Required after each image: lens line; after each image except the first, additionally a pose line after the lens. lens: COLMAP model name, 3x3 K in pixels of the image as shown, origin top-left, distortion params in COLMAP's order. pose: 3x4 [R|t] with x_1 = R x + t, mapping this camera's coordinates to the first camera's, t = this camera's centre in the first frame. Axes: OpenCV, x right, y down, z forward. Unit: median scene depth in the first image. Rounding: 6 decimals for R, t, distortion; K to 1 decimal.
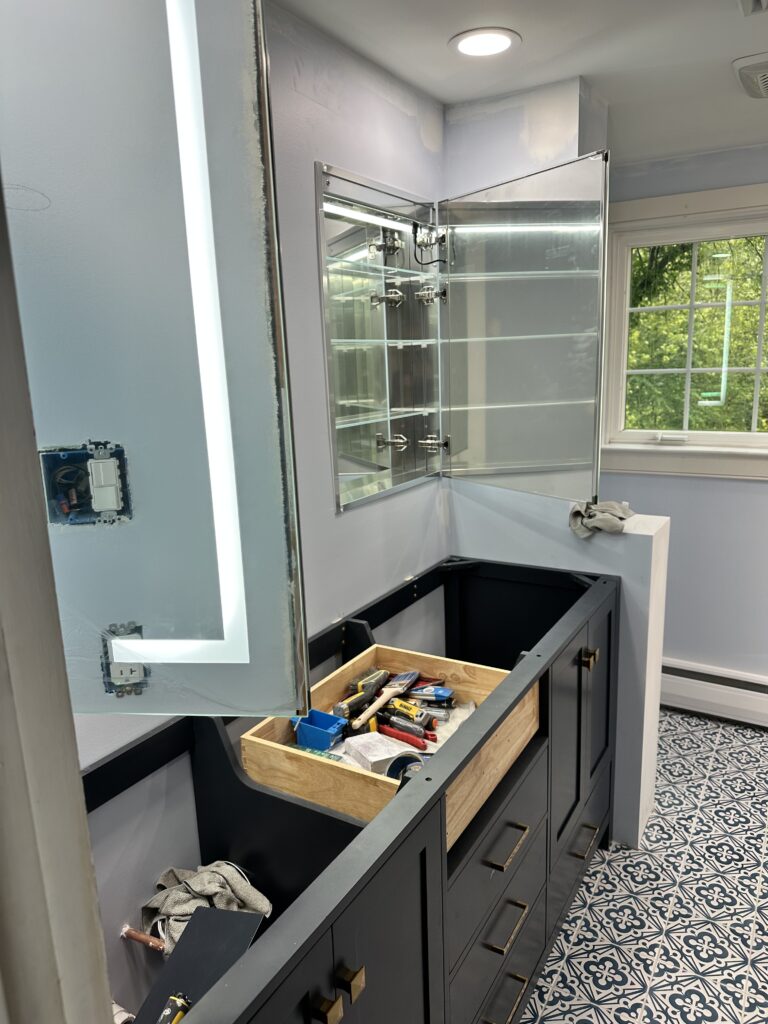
lens RADIAL K [[721.2, 0, 382.5], [0, 721.2, 507.0], [0, 0, 1]] dist [0.046355, -0.043667]
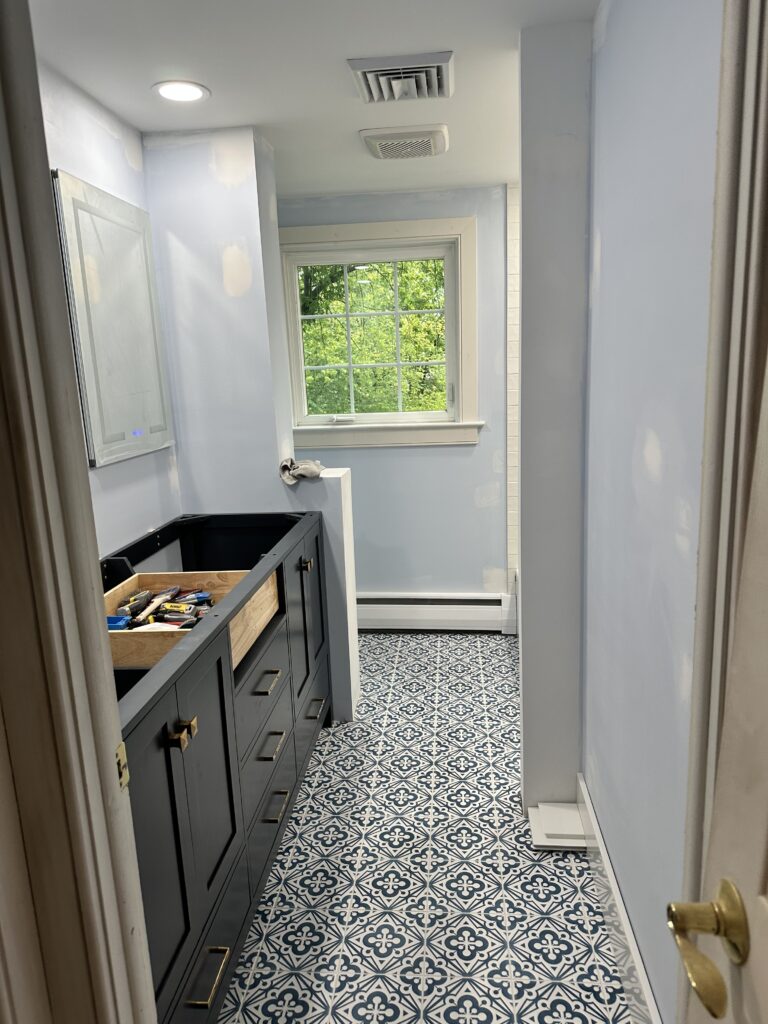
lens RADIAL K [[721.2, 0, 384.8], [0, 721.2, 515.3], [0, 0, 1]] dist [0.046355, -0.043667]
pose [[0.902623, -0.089854, 0.420948, -0.129978], [0.100284, 0.994955, -0.002655, 0.132351], [-0.418586, 0.044611, 0.907081, -0.254899]]
